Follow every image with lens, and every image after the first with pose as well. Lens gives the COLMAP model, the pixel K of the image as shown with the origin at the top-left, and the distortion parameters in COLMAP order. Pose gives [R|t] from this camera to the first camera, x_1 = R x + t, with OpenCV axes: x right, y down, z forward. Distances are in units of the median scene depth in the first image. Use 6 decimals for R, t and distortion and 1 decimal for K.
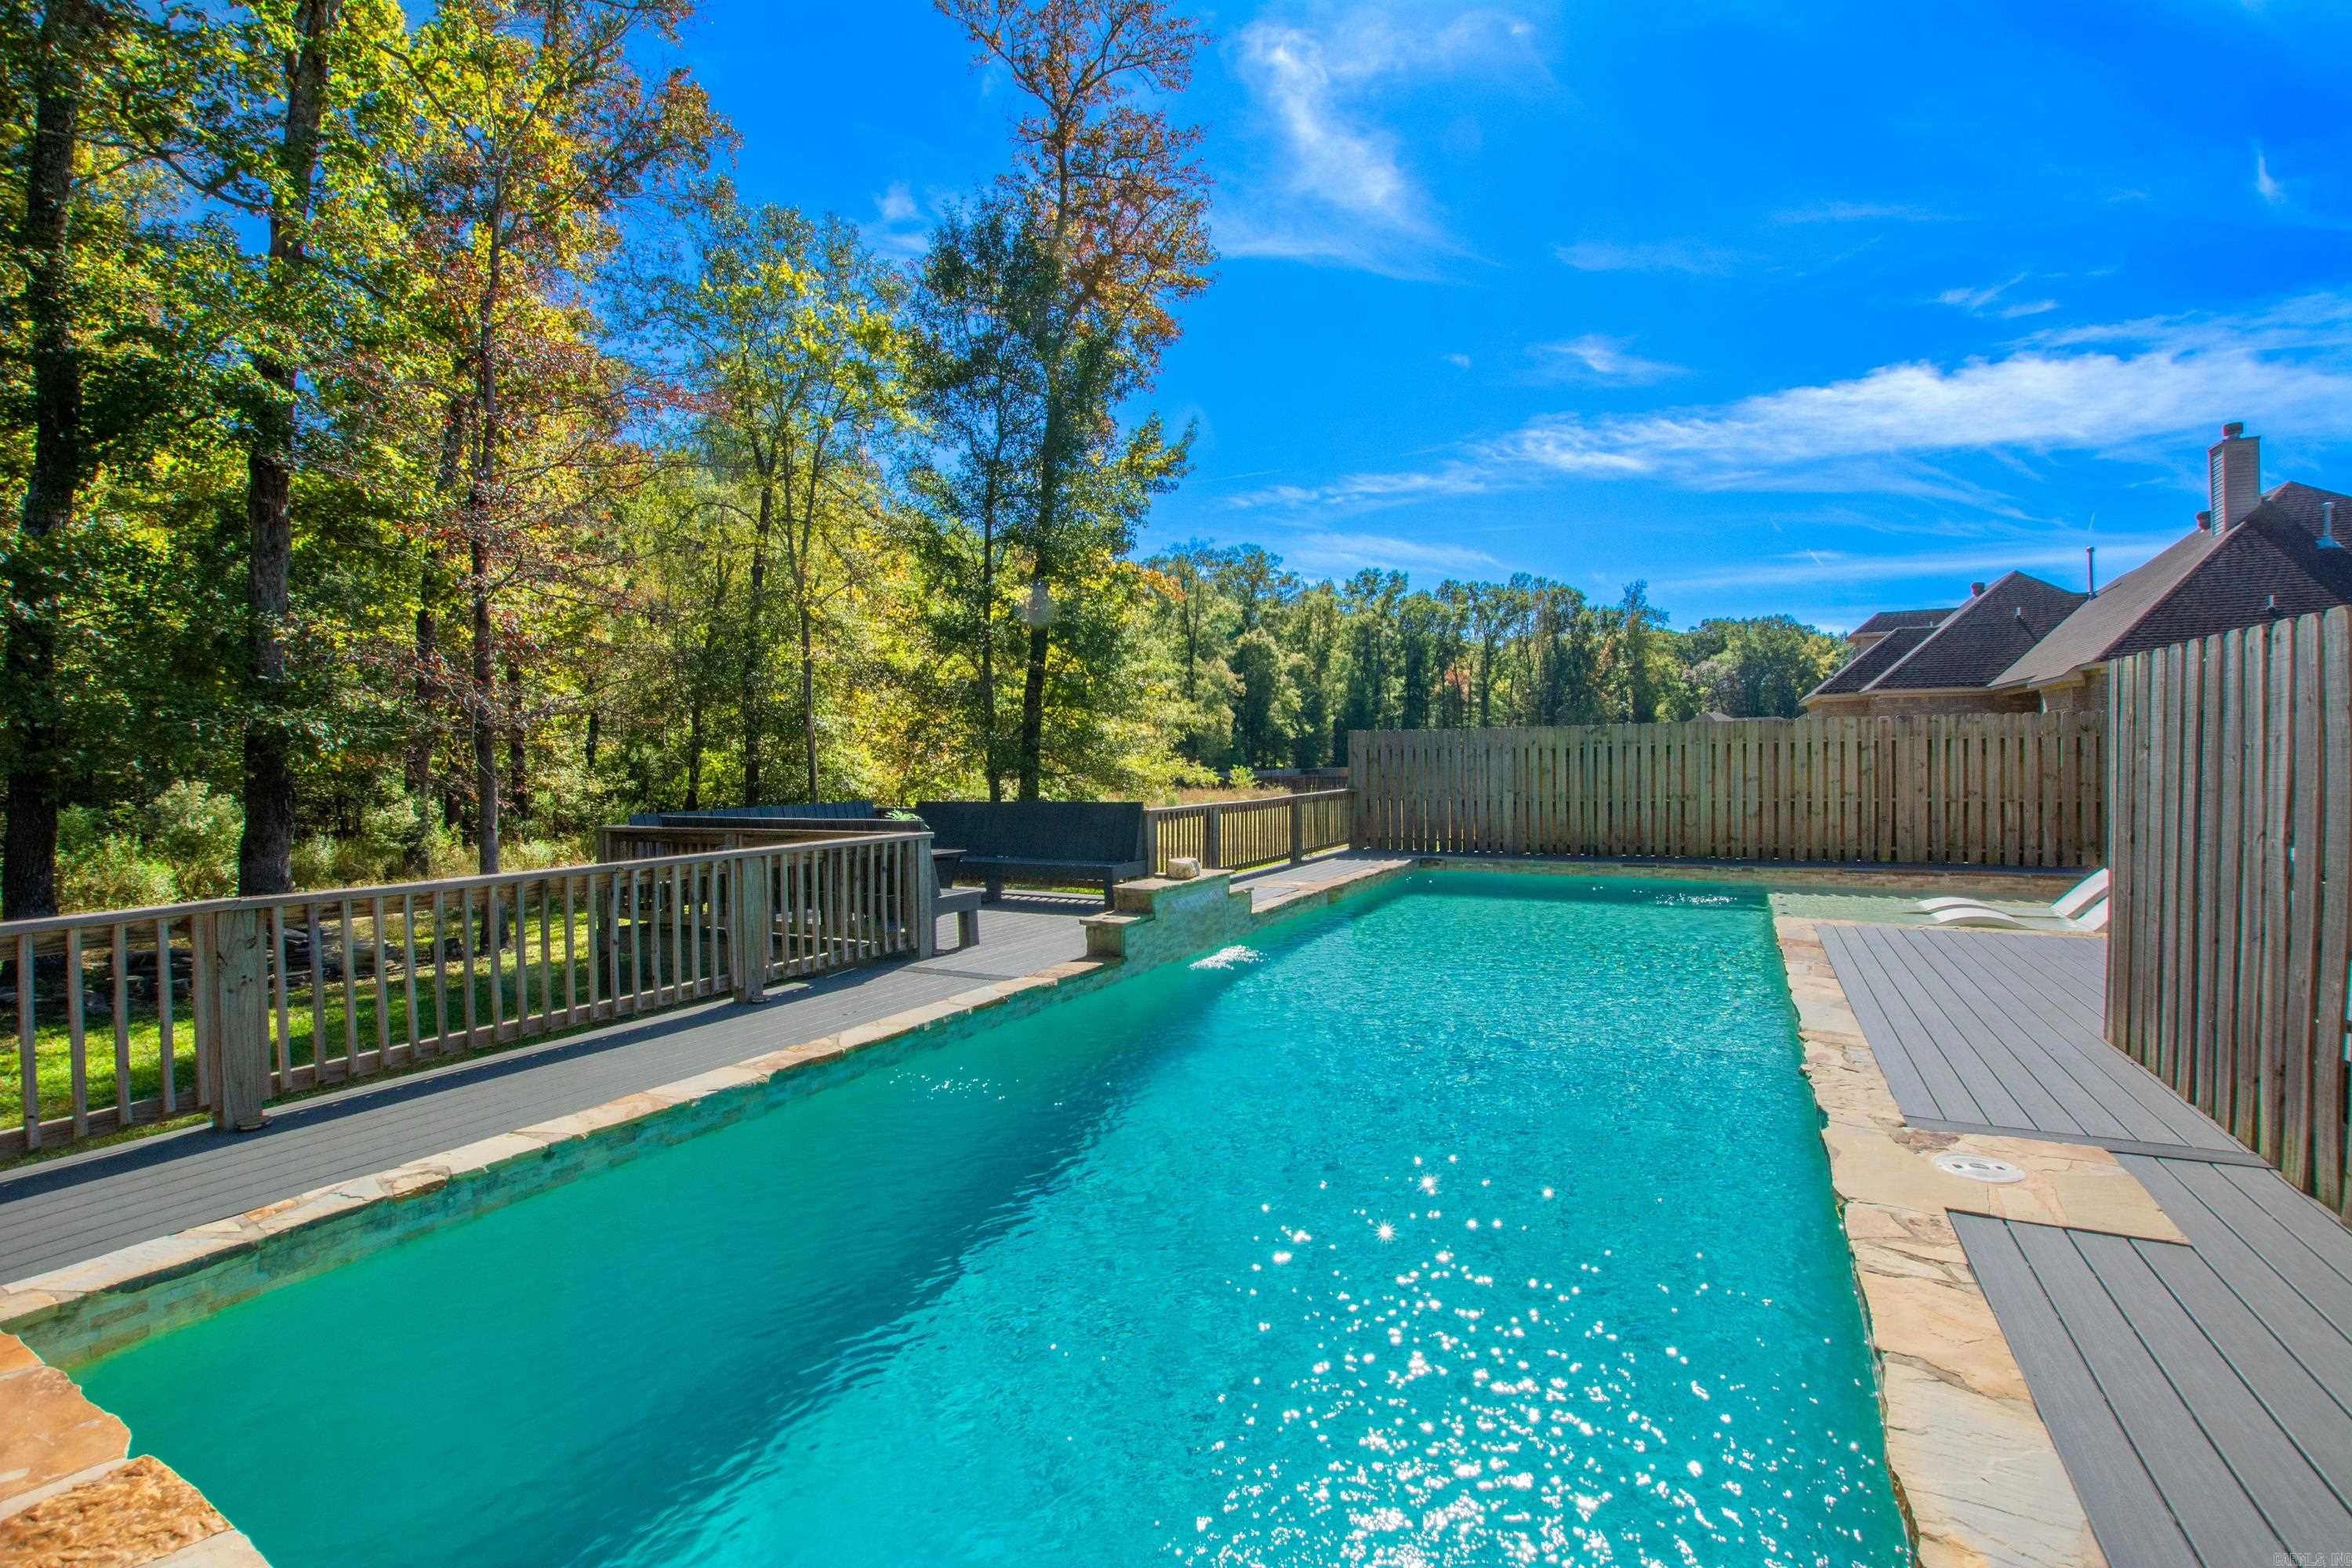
lens RADIAL K [[1039.7, 0, 1187.2], [0, 1039.7, 784.0], [0, 0, 1]] dist [-0.033953, 0.005718]
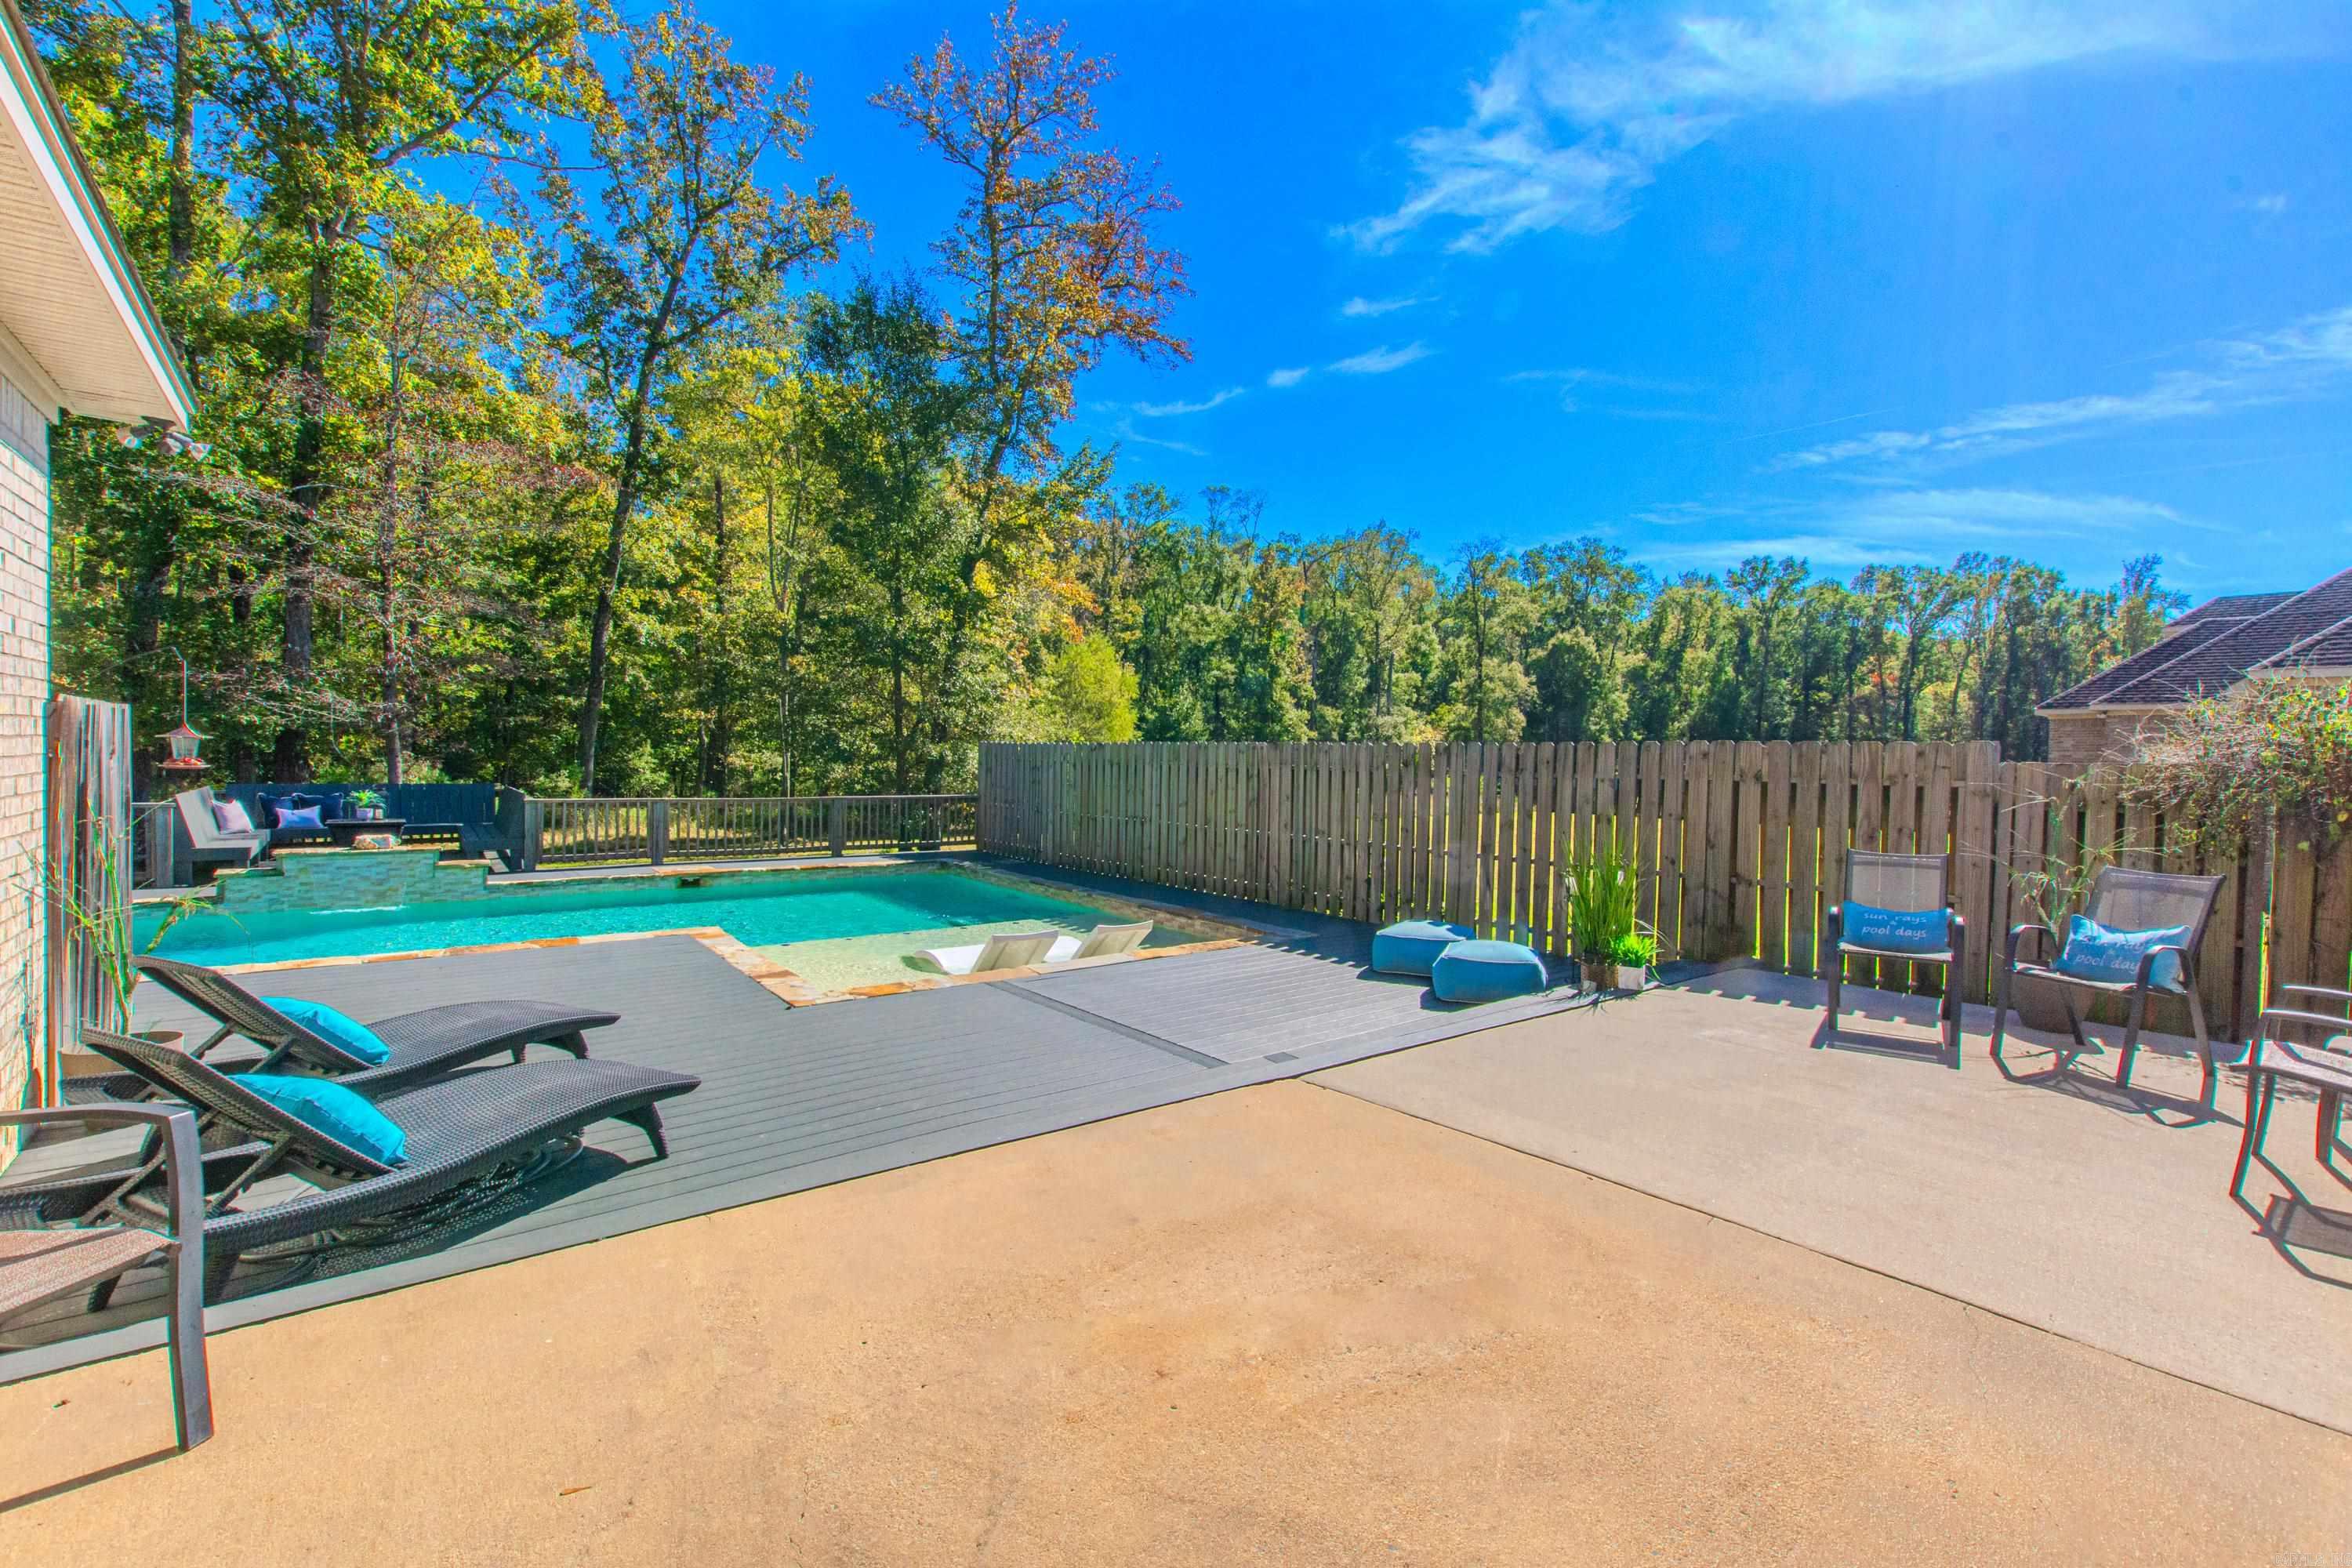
lens RADIAL K [[1017.0, 0, 1193.3], [0, 1017.0, 784.5], [0, 0, 1]] dist [0.000855, -0.000569]
pose [[0.914818, 0.045522, -0.401292, 0.567834], [-0.044057, 0.998946, 0.012883, -0.021455], [0.401456, 0.005894, 0.915859, 0.091692]]
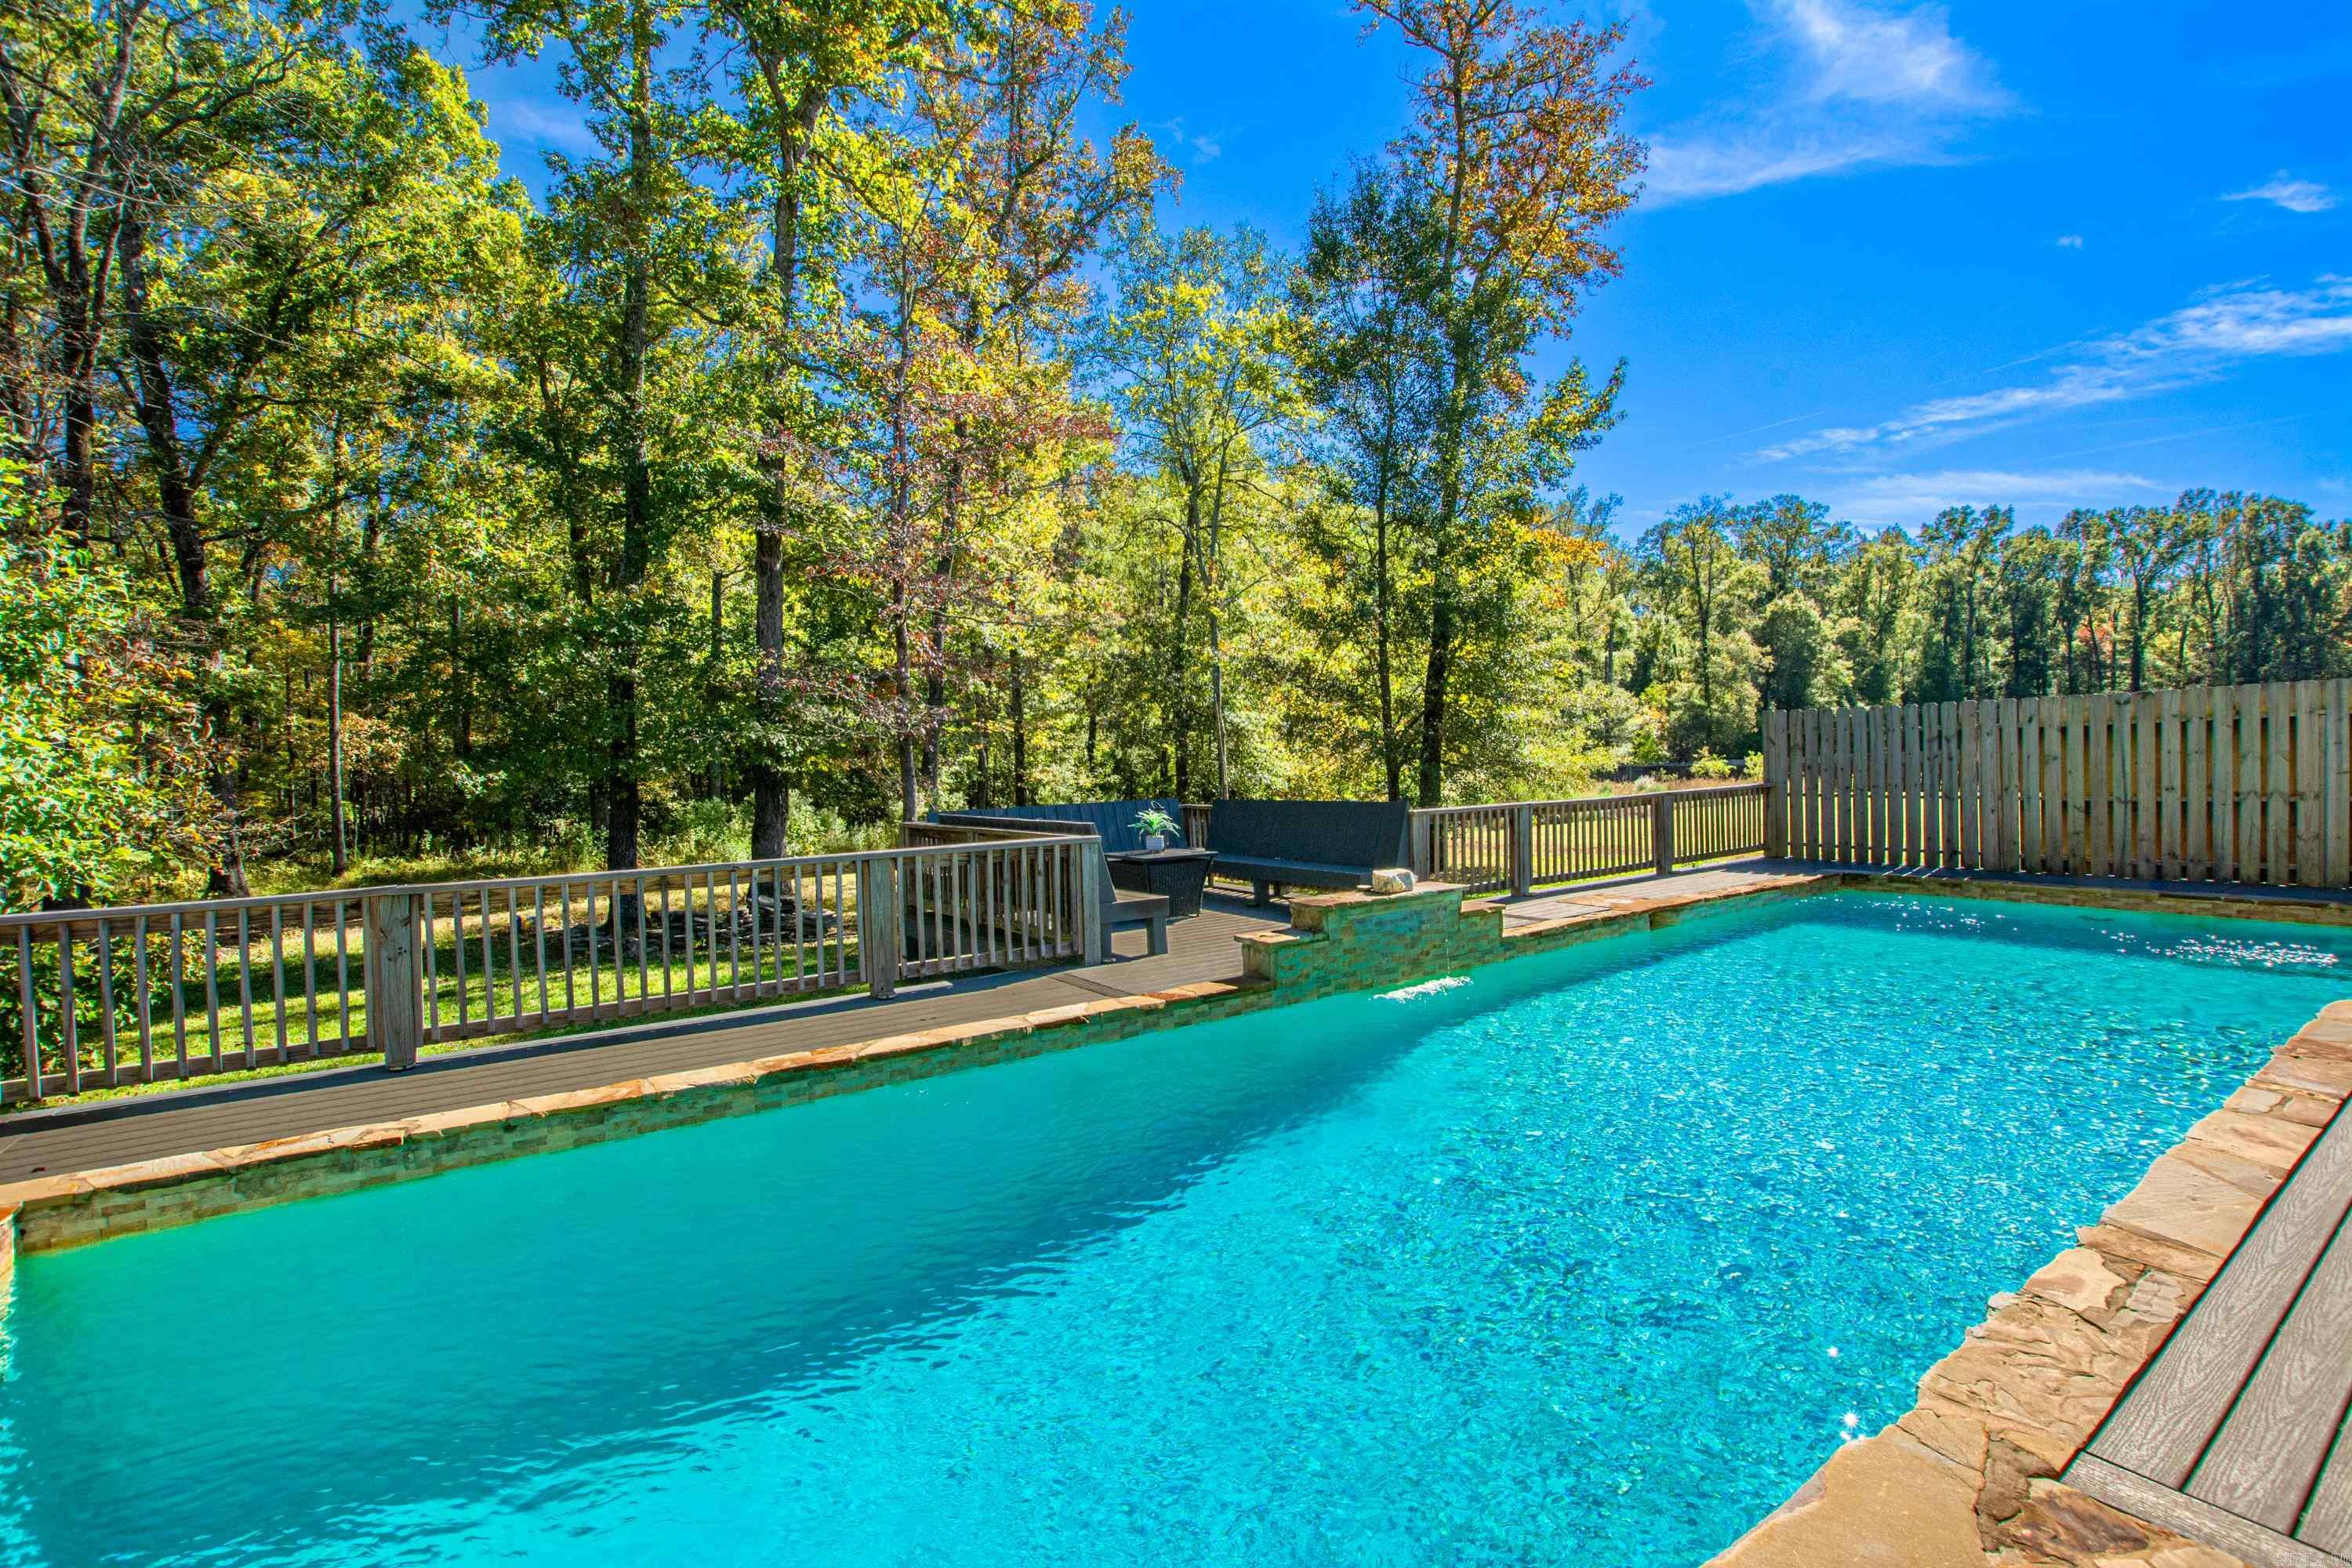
lens RADIAL K [[1039.7, 0, 1187.2], [0, 1039.7, 784.0], [0, 0, 1]] dist [-0.033953, 0.005718]
pose [[0.884994, -0.002681, -0.465595, 0.086862], [0.006887, 0.999949, 0.007332, -0.002558], [0.465552, -0.009695, 0.884968, 0.056020]]
